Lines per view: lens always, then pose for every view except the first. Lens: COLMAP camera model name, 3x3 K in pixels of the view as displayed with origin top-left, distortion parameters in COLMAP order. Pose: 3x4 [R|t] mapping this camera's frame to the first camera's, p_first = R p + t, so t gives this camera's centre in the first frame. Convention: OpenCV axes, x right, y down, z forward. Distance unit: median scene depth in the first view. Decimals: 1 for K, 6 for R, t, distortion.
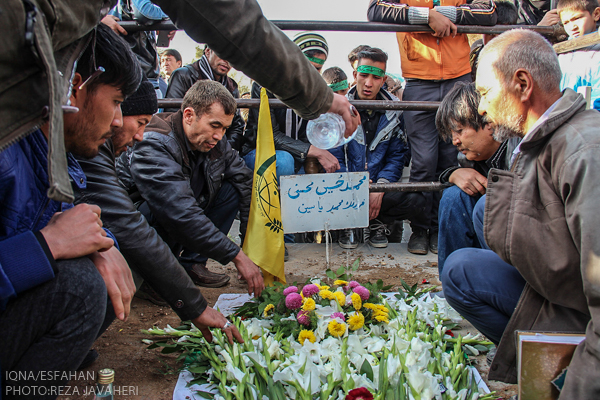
lens RADIAL K [[536.3, 0, 300.0], [0, 536.3, 200.0], [0, 0, 1]] dist [-0.005714, -0.008116]
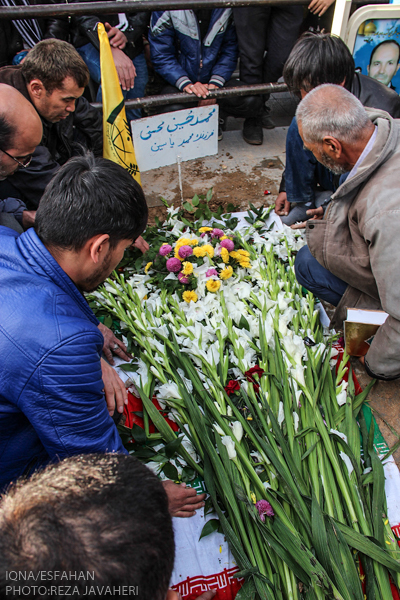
lens RADIAL K [[536.3, 0, 200.0], [0, 536.3, 300.0], [0, 0, 1]] dist [-0.005714, -0.008116]
pose [[0.976224, -0.157240, 0.149208, -0.114233], [0.049454, 0.831742, 0.552956, -0.314734], [-0.211049, -0.532430, 0.819742, -0.001651]]
